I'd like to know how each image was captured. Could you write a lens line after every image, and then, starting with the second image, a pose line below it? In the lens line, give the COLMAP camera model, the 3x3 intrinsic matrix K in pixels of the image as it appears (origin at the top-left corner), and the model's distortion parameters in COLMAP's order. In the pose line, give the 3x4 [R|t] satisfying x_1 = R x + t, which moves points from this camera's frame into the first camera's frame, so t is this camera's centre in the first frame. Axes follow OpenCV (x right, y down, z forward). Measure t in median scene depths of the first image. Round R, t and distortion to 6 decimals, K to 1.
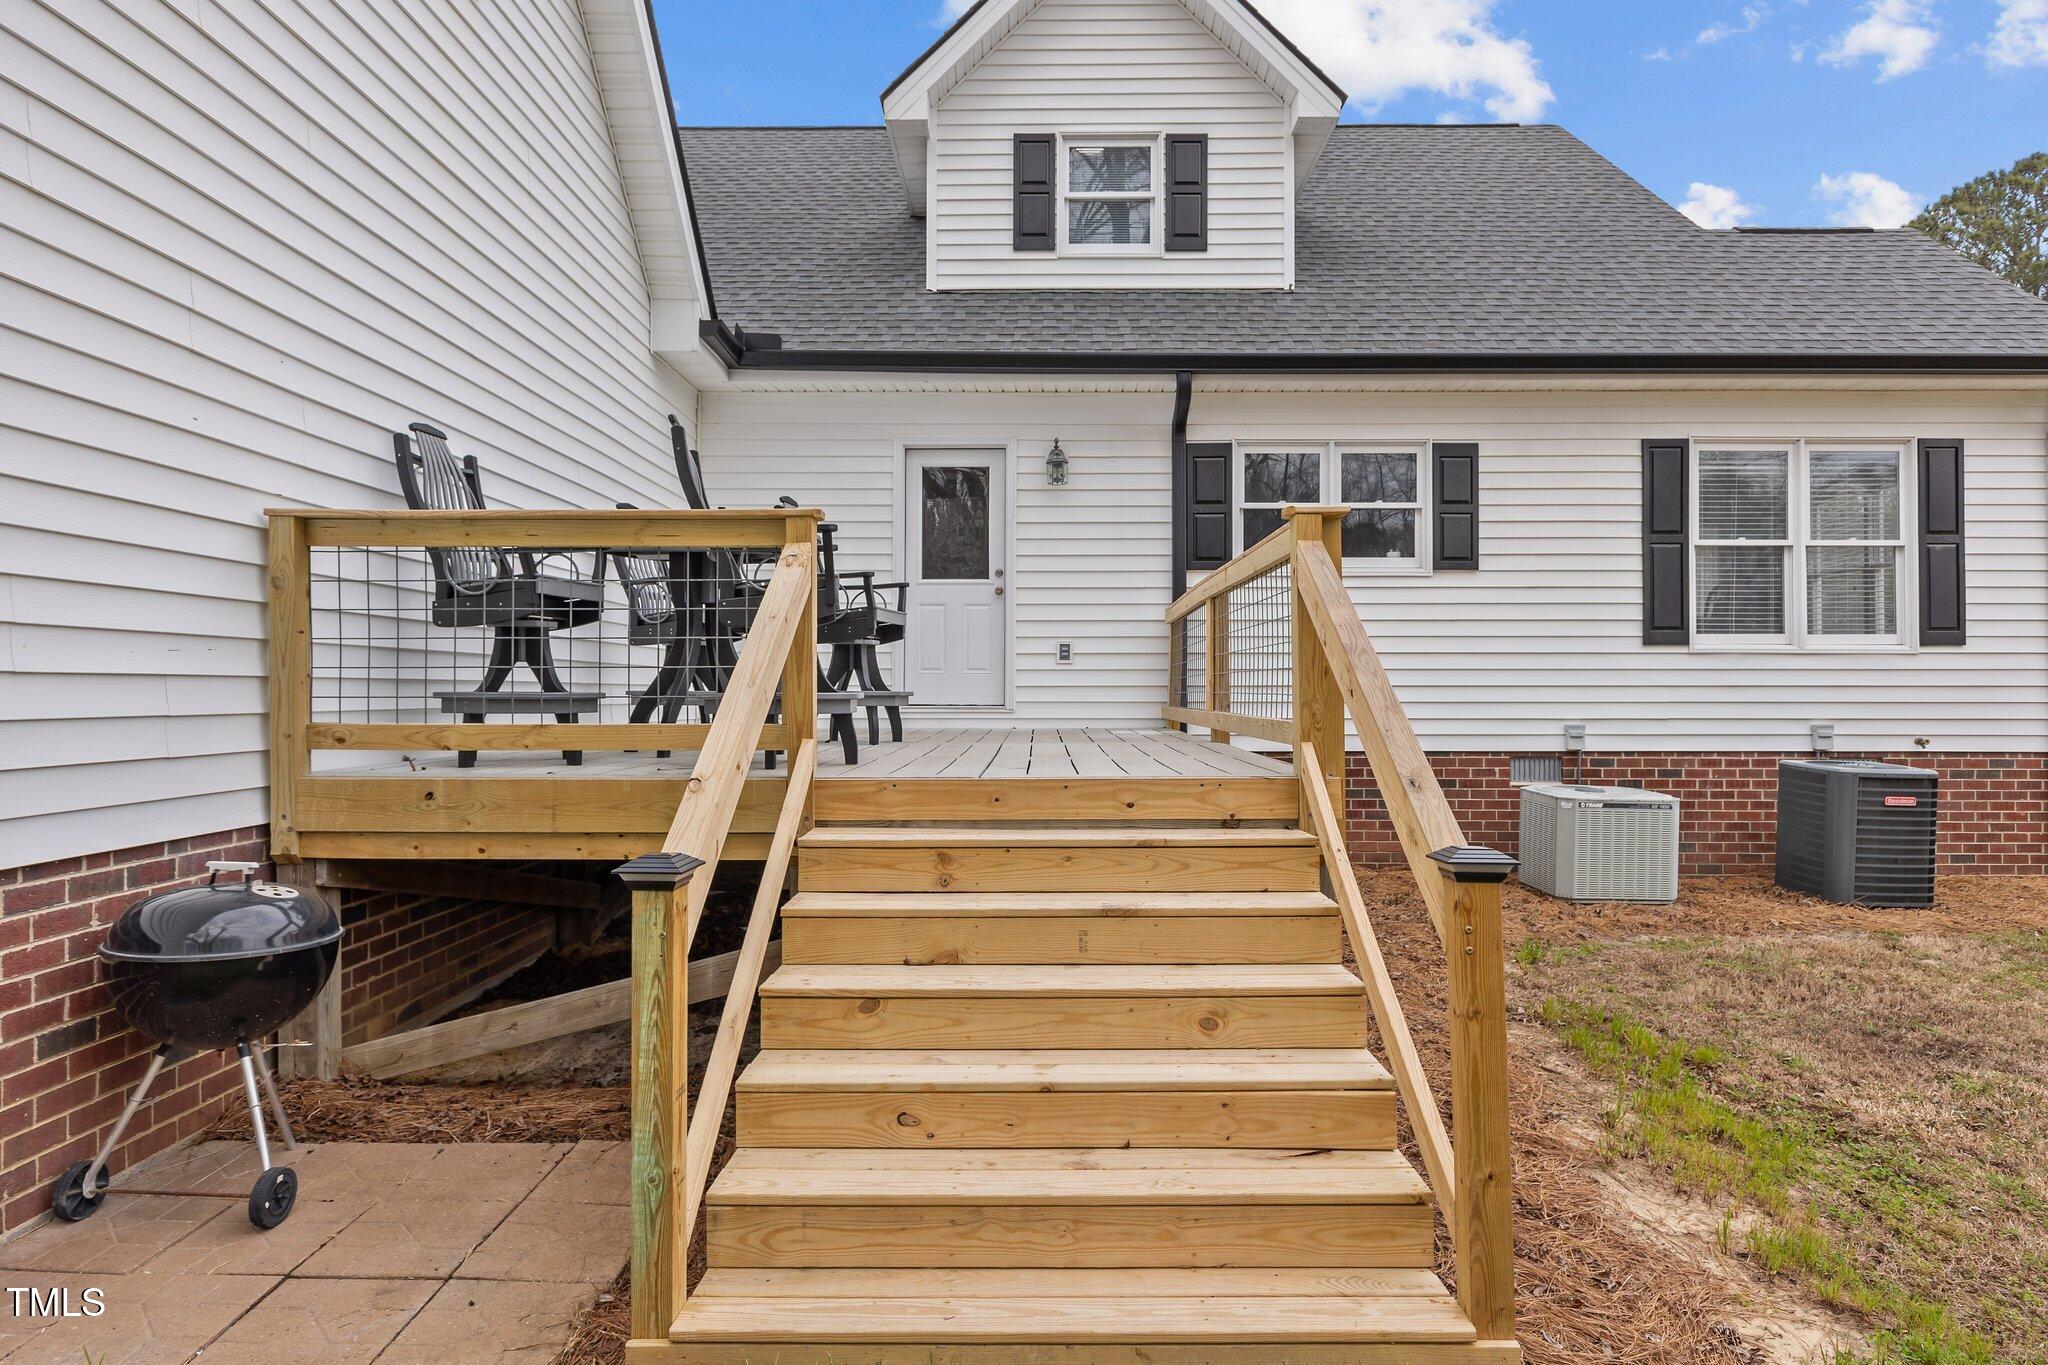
lens RADIAL K [[1137.0, 0, 1022.5], [0, 1137.0, 686.3], [0, 0, 1]] dist [-0.016159, -0.000113]
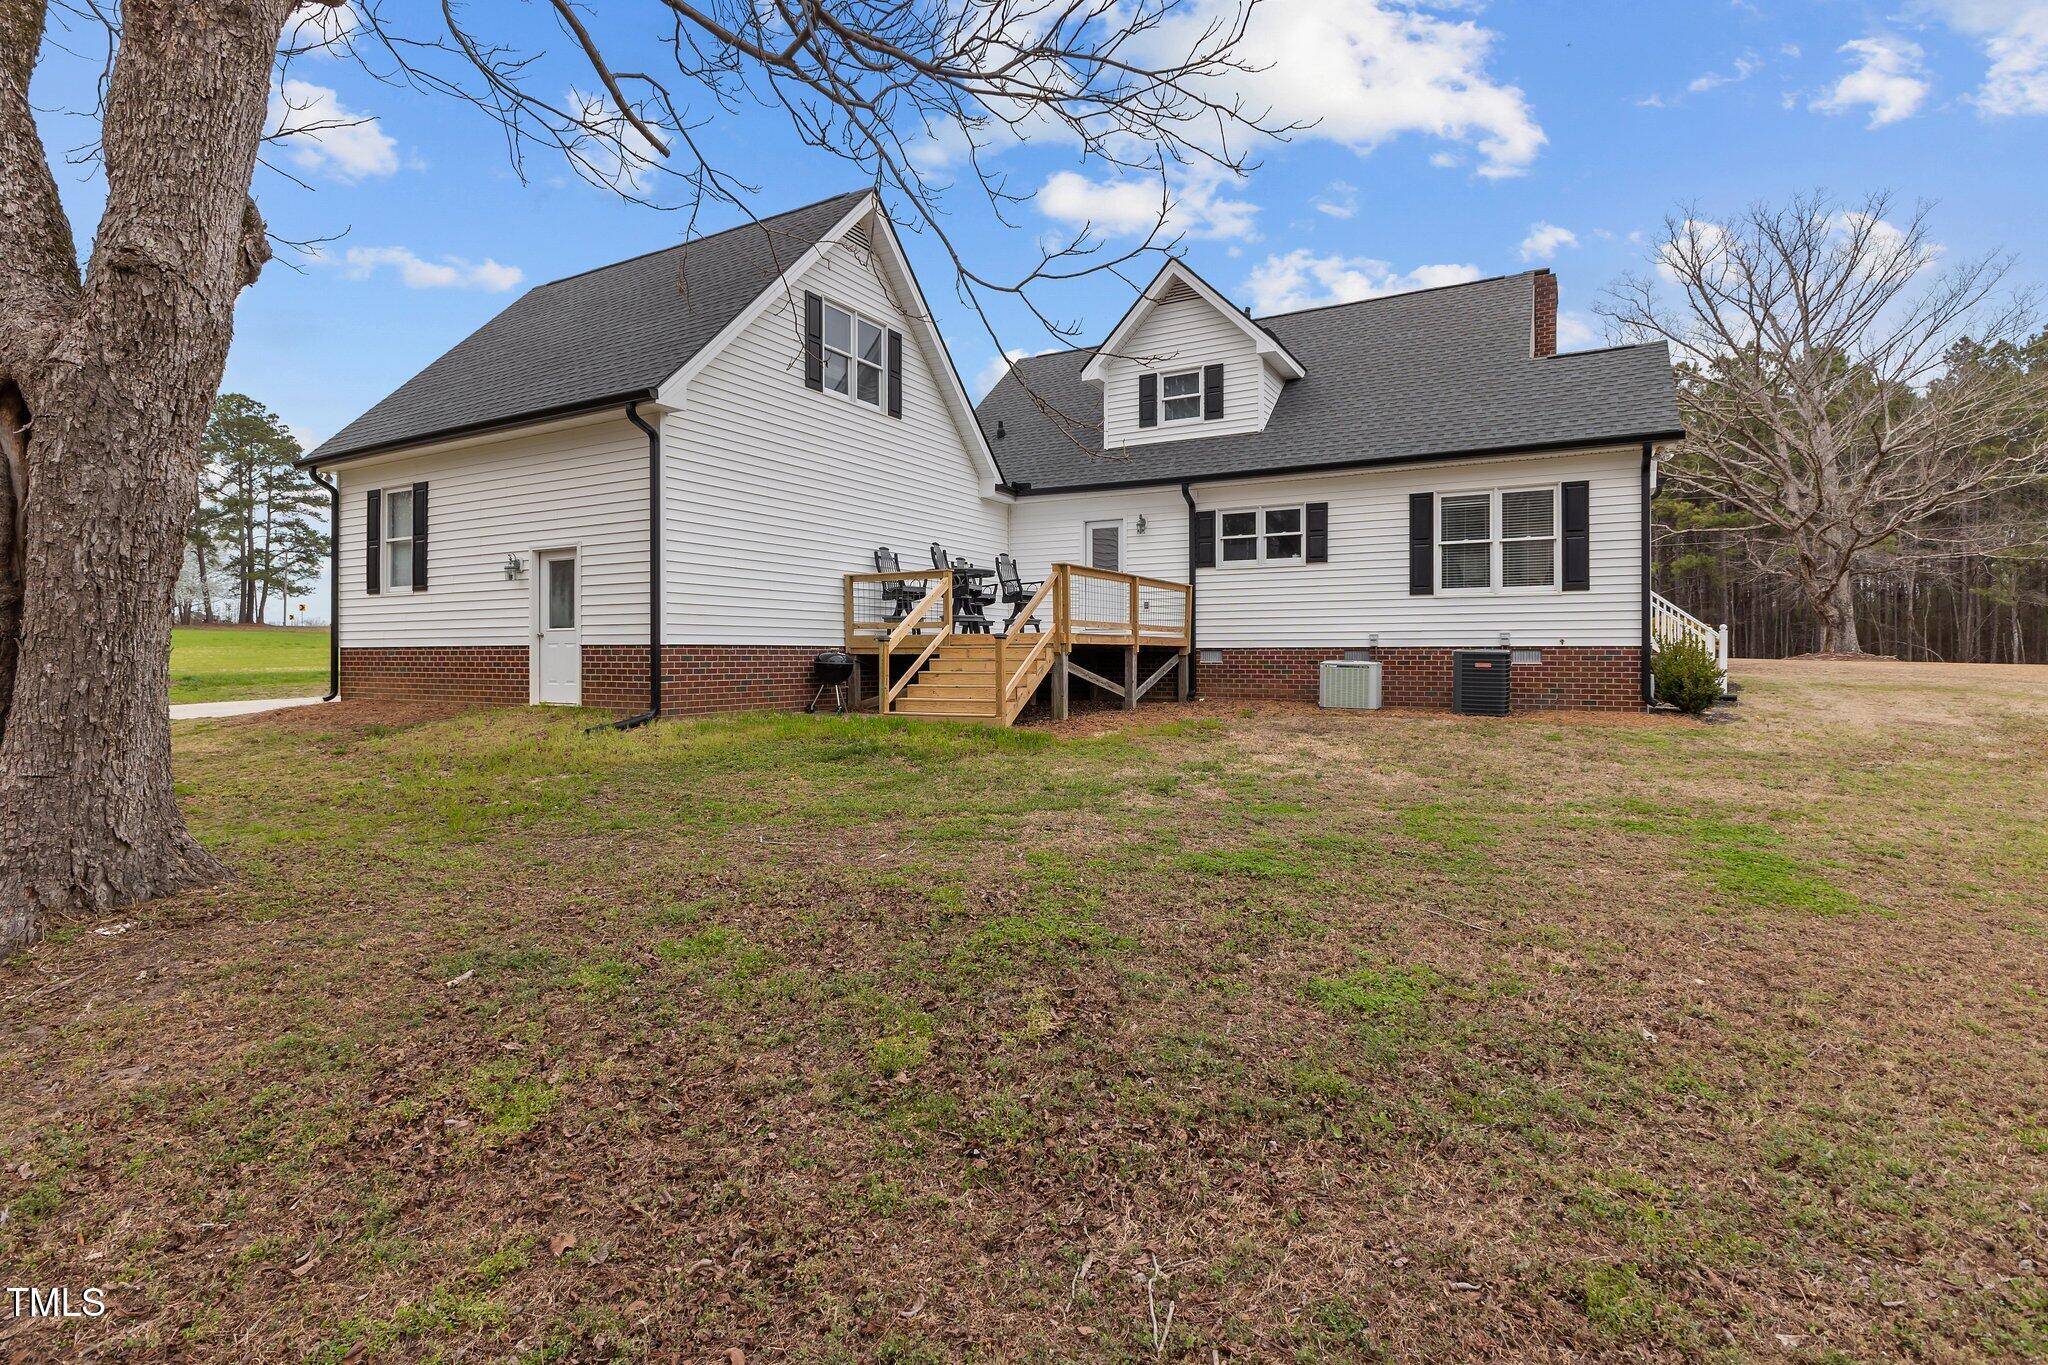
lens RADIAL K [[1040.4, 0, 1021.6], [0, 1040.4, 671.1], [0, 0, 1]] dist [-0.000721, -0.000039]
pose [[0.868583, 0.006322, -0.495504, 0.872559], [0.001839, 0.999871, 0.015980, 0.069871], [0.495541, -0.014791, 0.868459, -0.982235]]
